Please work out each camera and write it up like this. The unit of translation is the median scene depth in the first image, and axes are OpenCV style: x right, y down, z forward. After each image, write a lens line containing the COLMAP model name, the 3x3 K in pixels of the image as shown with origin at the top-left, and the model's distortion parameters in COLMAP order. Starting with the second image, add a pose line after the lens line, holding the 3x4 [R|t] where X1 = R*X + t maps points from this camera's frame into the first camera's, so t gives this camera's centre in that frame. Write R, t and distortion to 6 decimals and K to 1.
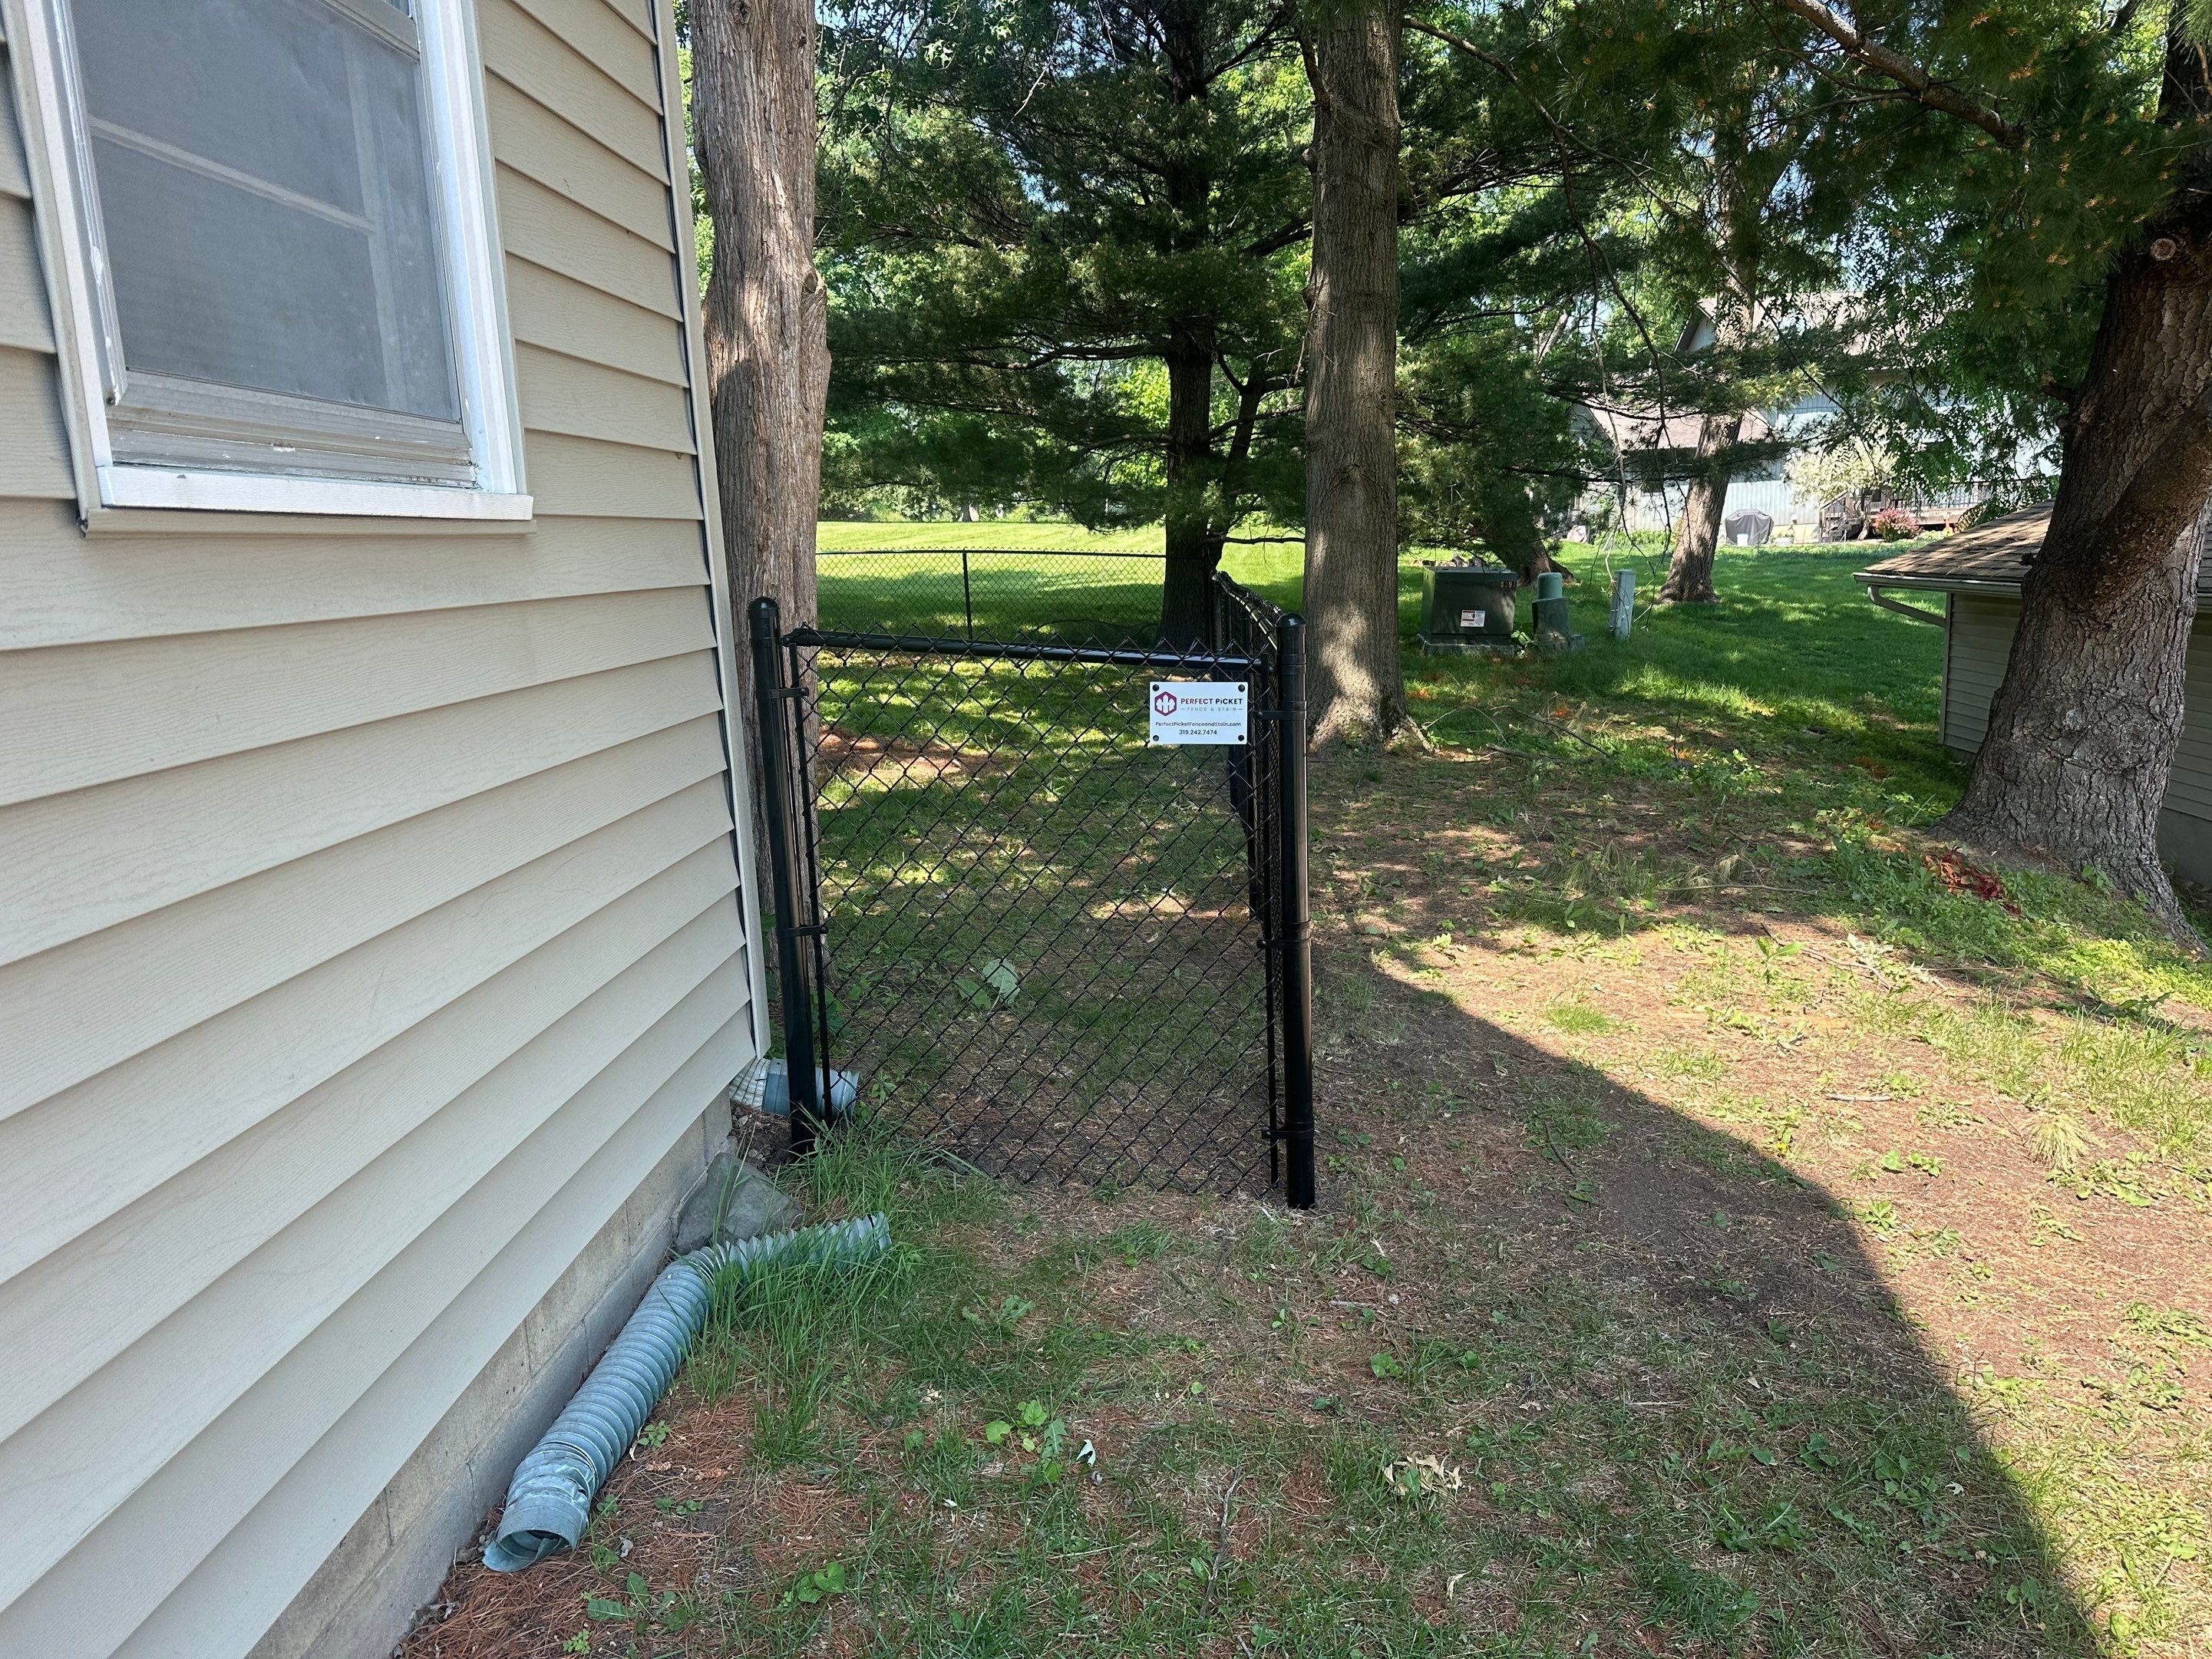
lens RADIAL K [[1494.8, 0, 1114.2], [0, 1494.8, 822.4], [0, 0, 1]] dist [0.065351, -0.072023]
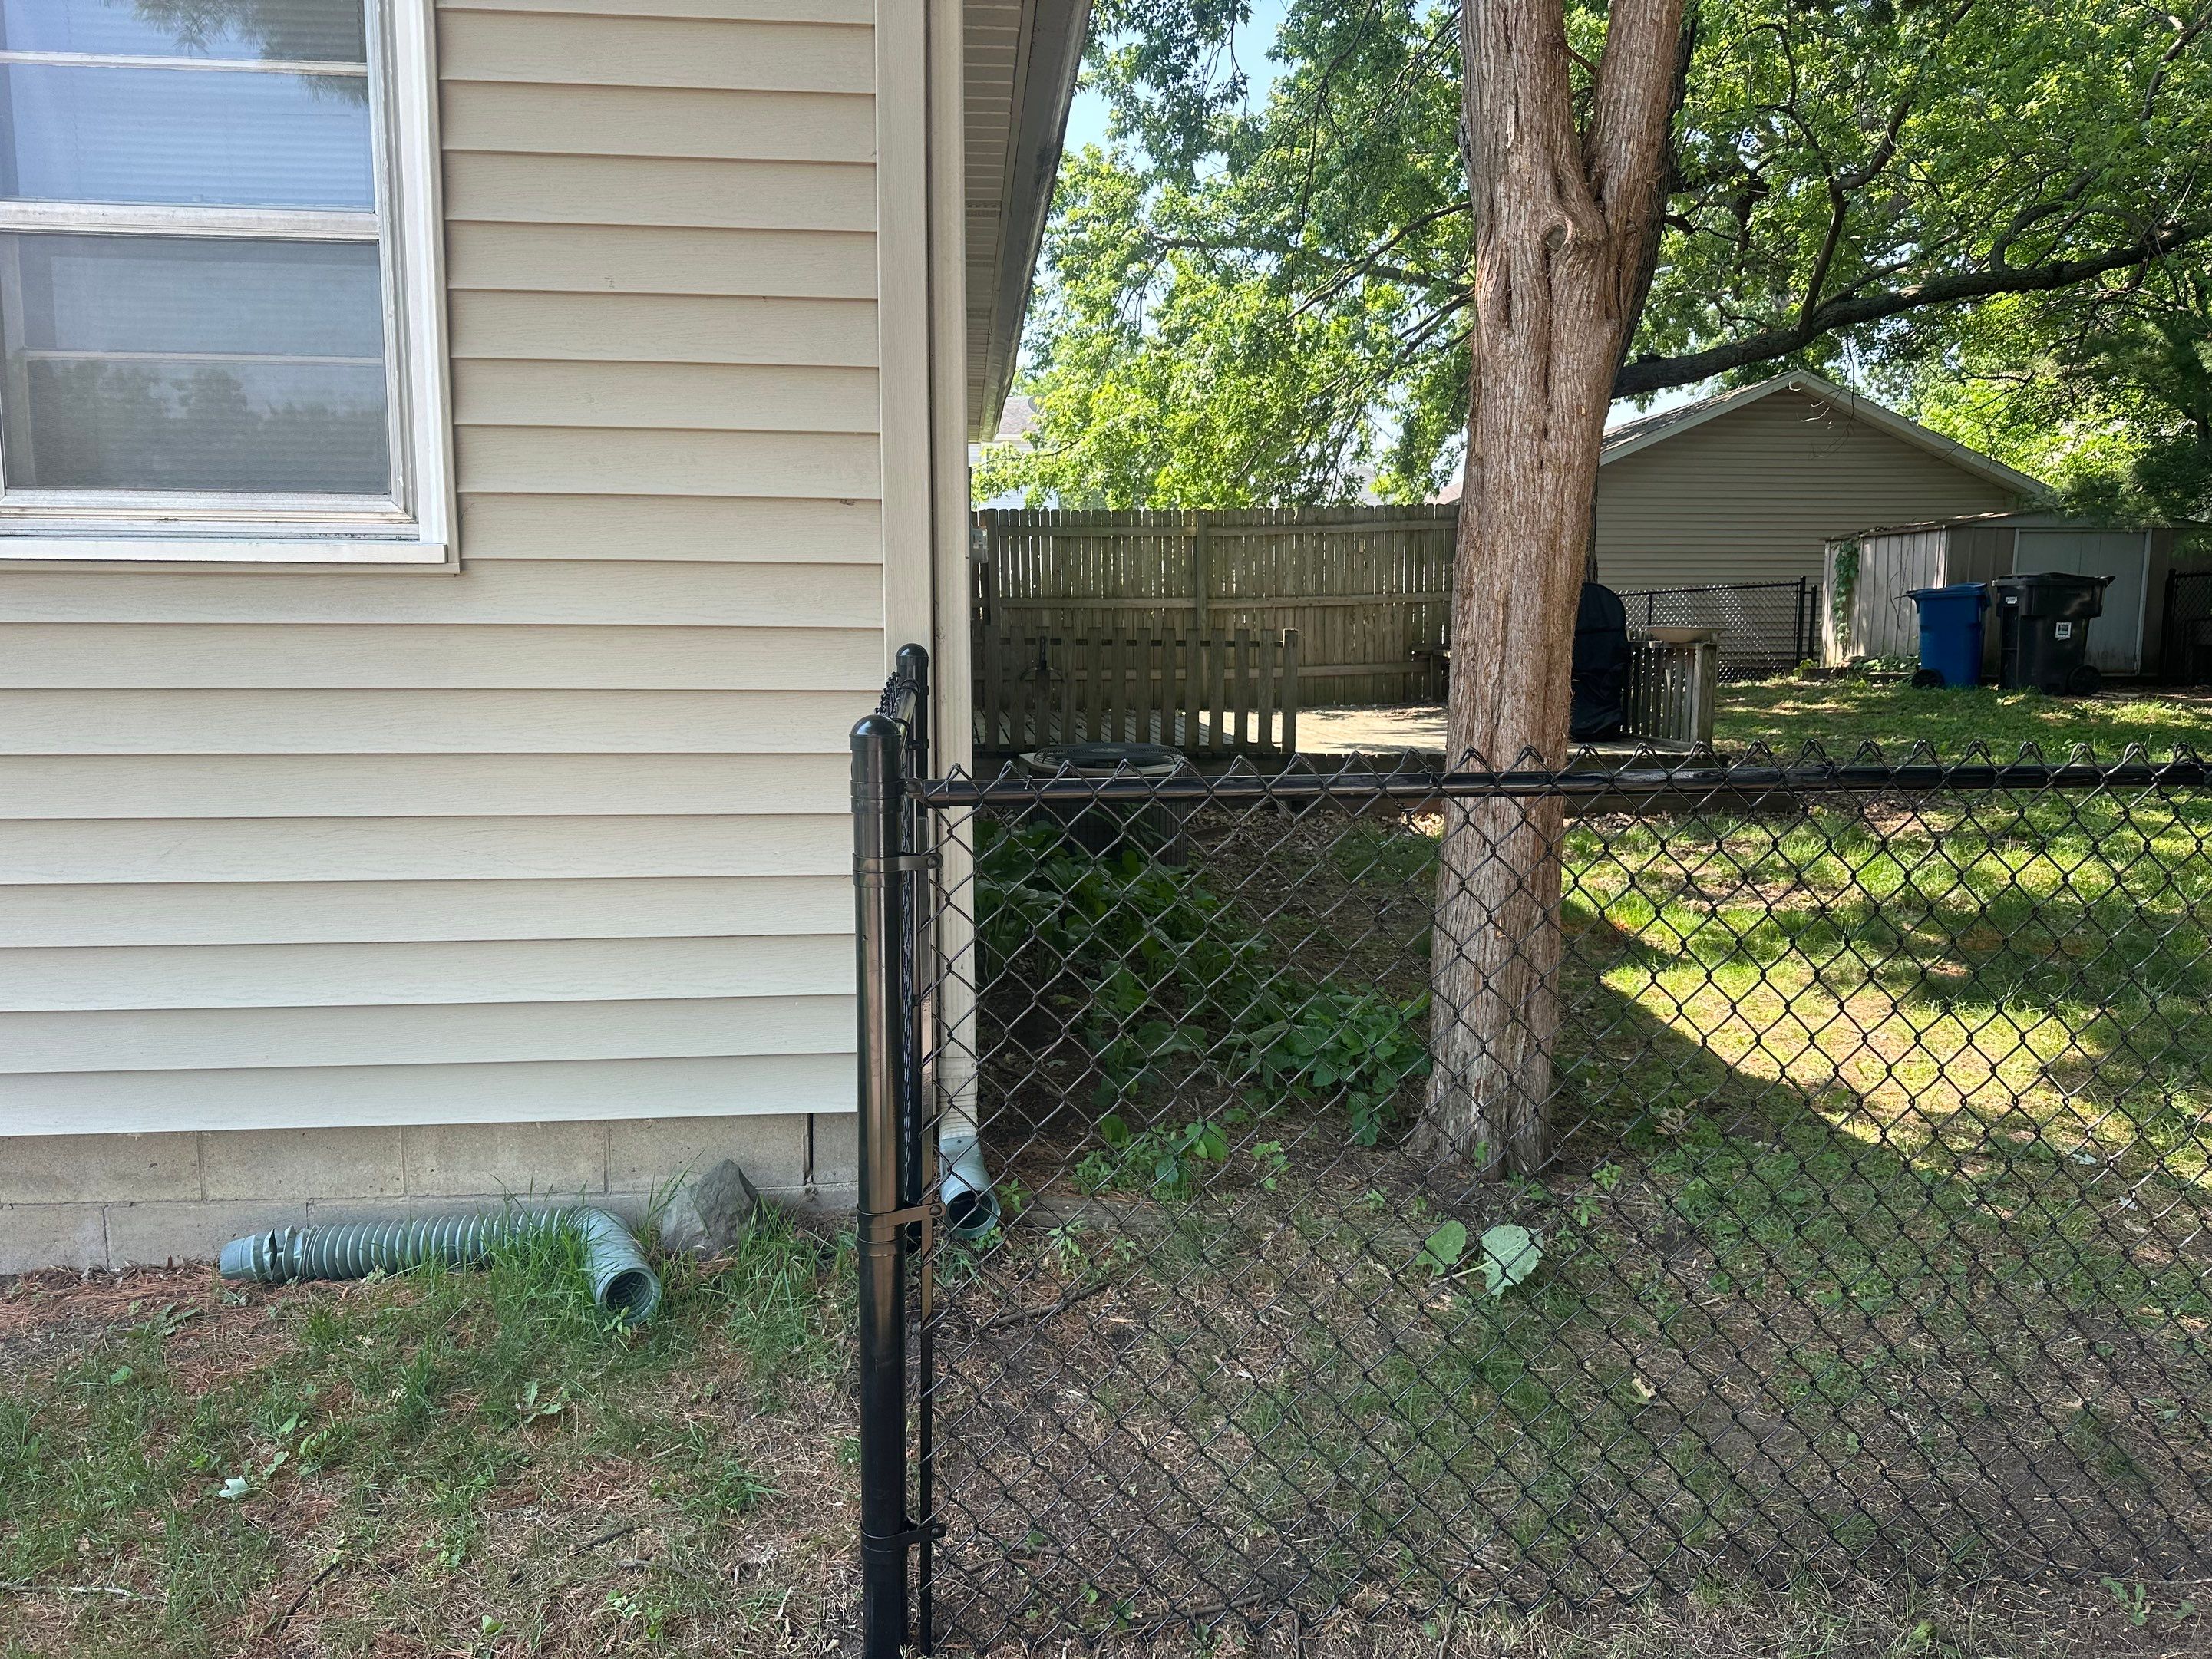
lens RADIAL K [[1529.3, 0, 1118.0], [0, 1529.3, 819.8], [0, 0, 1]] dist [0.071701, -0.099053]
pose [[0.156220, 0.168693, -0.973210, 0.136067], [-0.191459, 0.971791, 0.137714, -0.036243], [0.968988, 0.164816, 0.184111, 0.175213]]
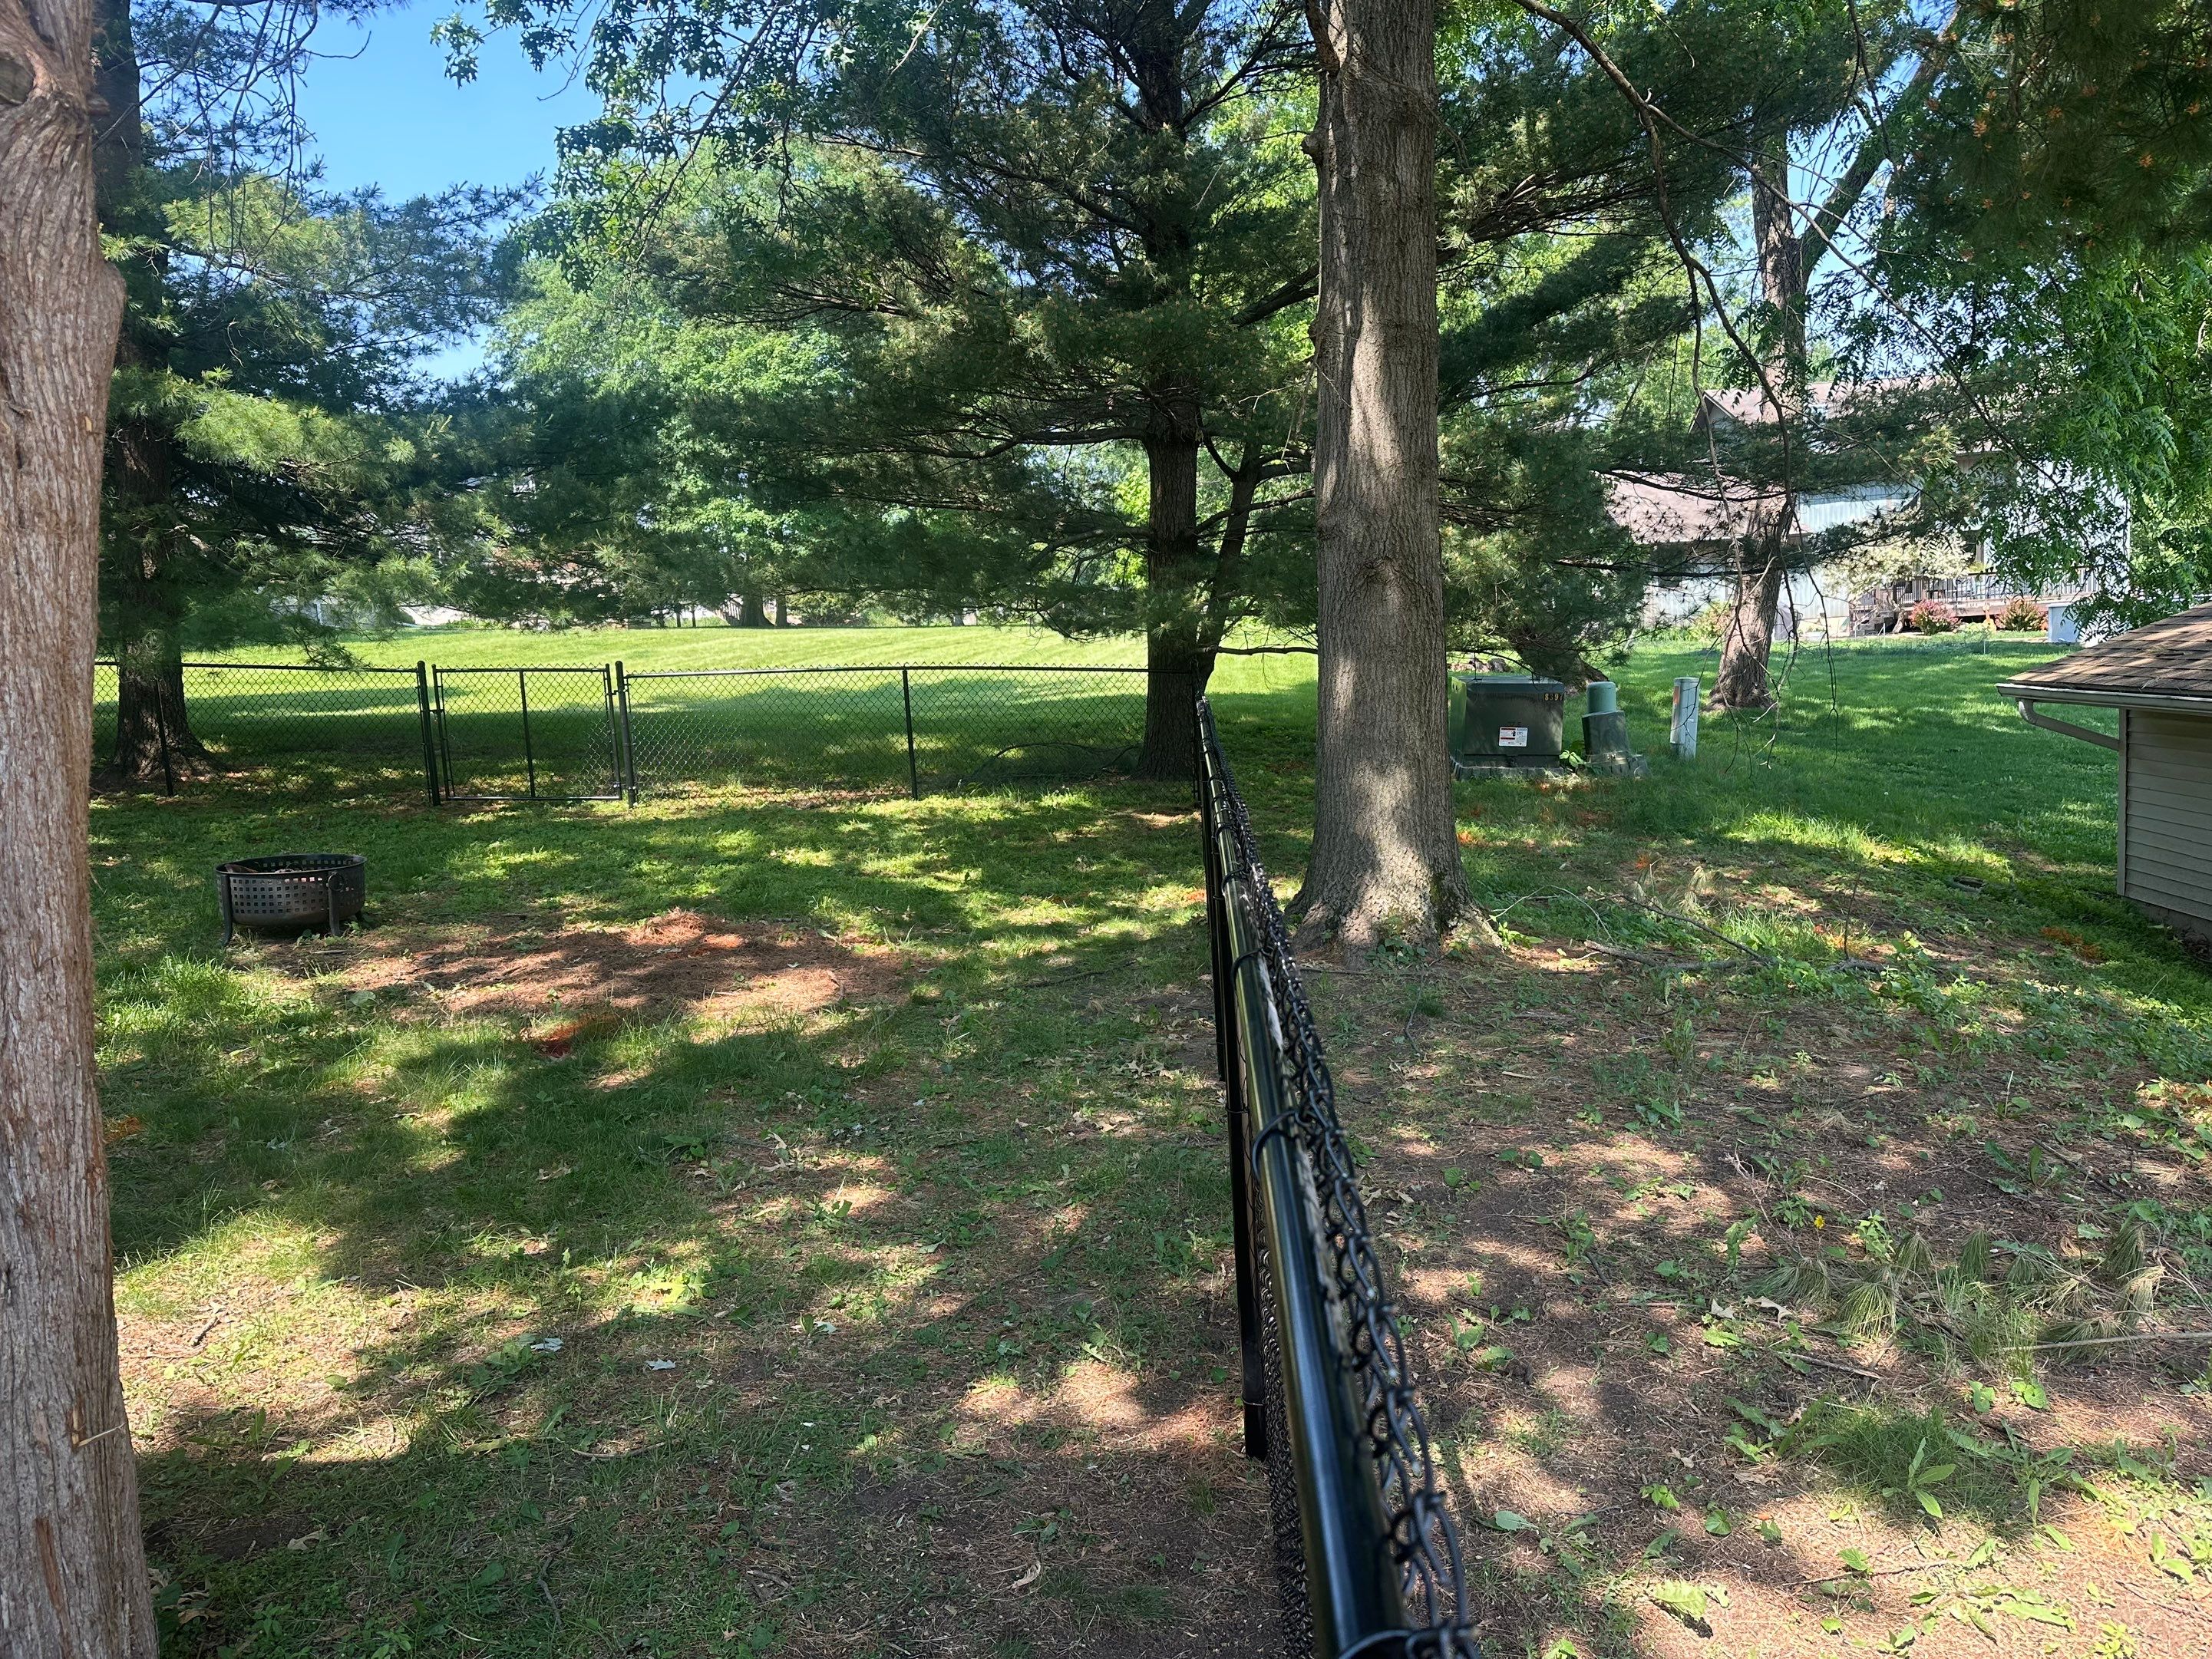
lens RADIAL K [[1507.5, 0, 1099.7], [0, 1507.5, 826.2], [0, 0, 1]] dist [0.043722, -0.057205]
pose [[0.999837, -0.013866, -0.011526, 0.016498], [0.013104, 0.997881, -0.063728, -0.037171], [0.012386, 0.063567, 0.997901, 0.162891]]
